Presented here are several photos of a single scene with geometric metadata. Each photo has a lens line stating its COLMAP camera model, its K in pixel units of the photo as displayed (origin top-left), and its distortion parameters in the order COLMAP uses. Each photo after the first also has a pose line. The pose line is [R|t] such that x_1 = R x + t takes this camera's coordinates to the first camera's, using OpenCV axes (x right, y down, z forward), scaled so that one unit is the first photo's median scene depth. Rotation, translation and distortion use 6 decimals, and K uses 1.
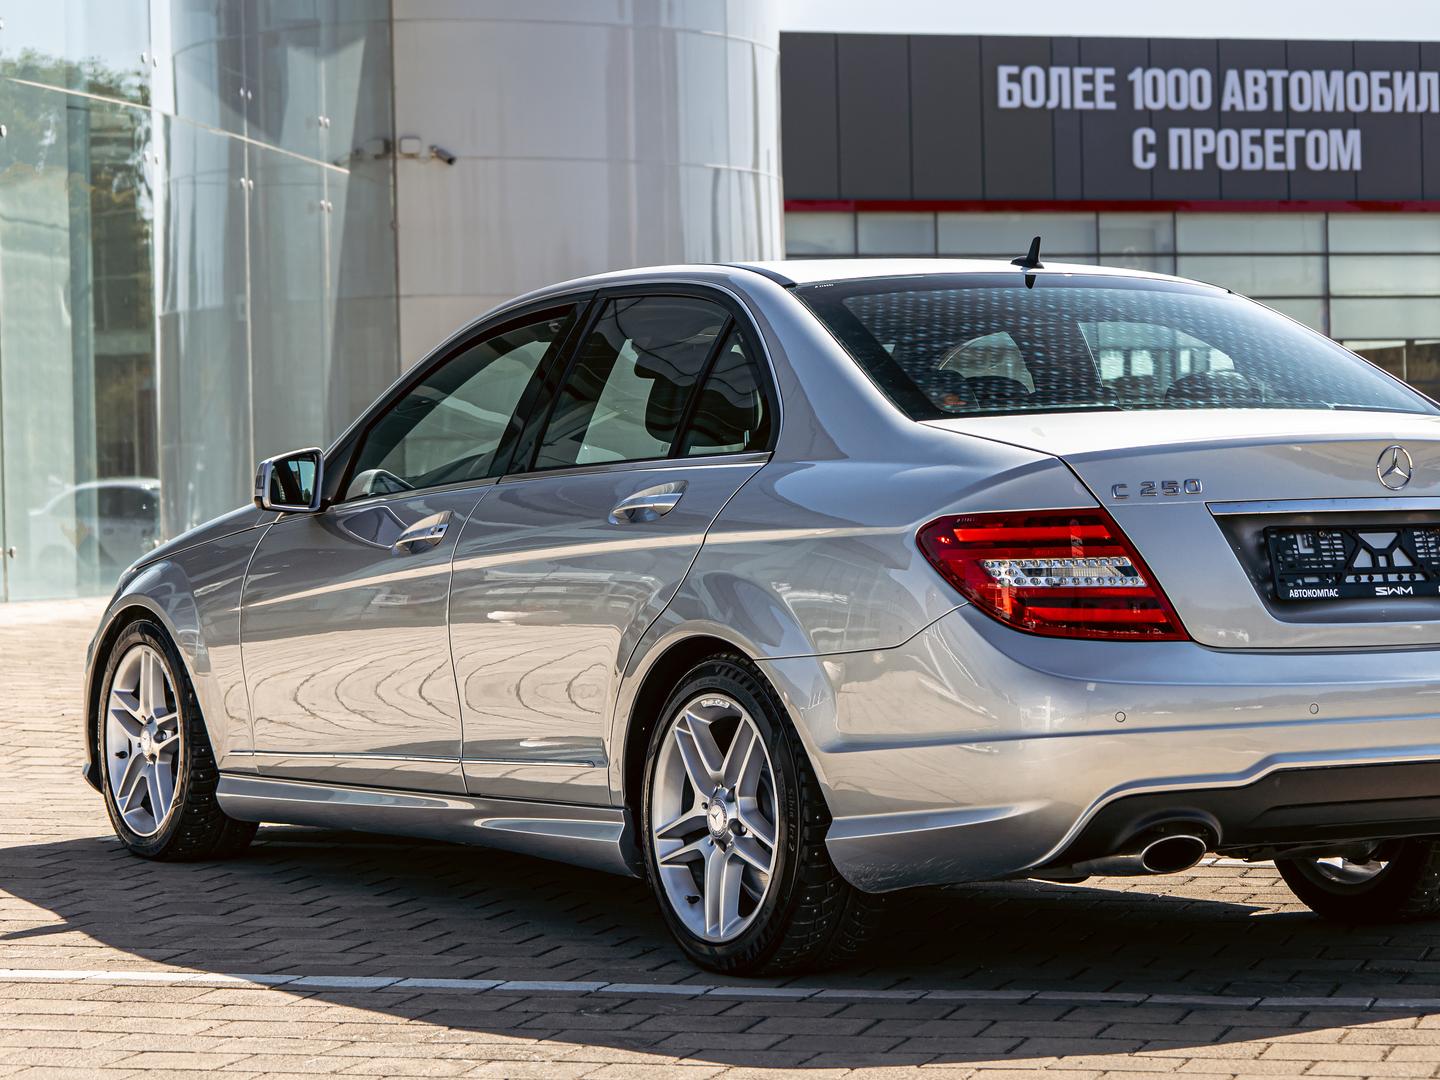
lens RADIAL K [[3573.2, 0, 720.0], [0, 3573.2, 540.0], [0, 0, 1]] dist [0.002130, 0.100388]
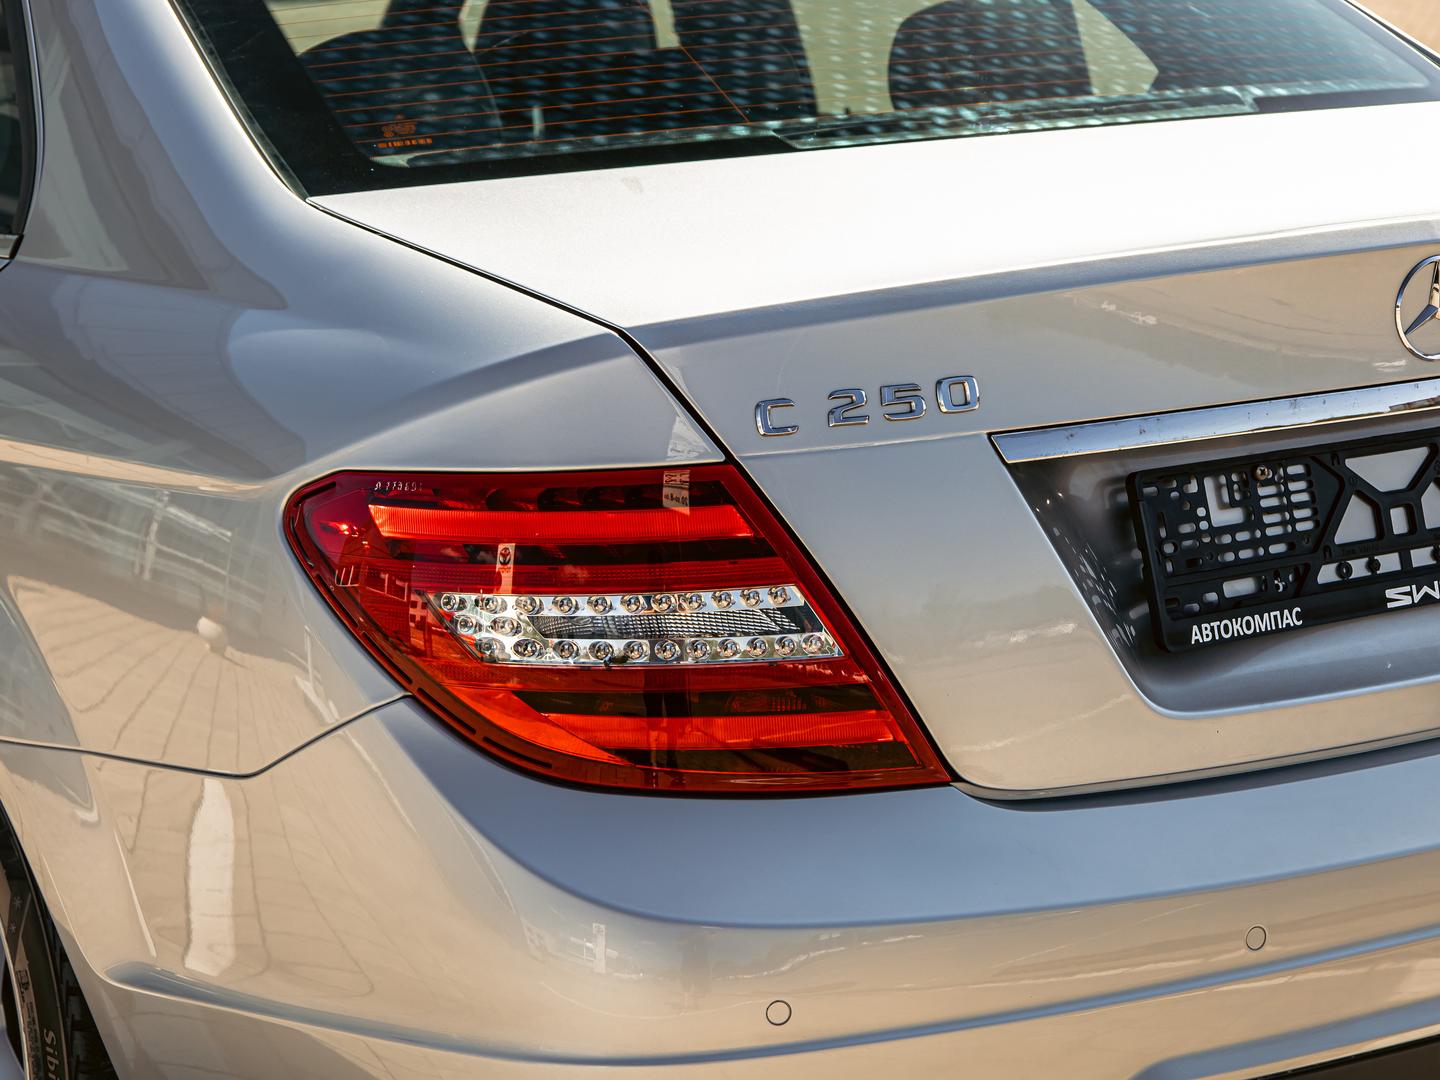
lens RADIAL K [[3573.2, 0, 720.0], [0, 3573.2, 540.0], [0, 0, 1]] dist [0.002130, 0.100388]
pose [[0.997264, -0.030875, 0.067172, 0.077180], [0.019603, 0.986527, 0.162420, -0.063536], [-0.071282, -0.160659, 0.984433, 0.595145]]
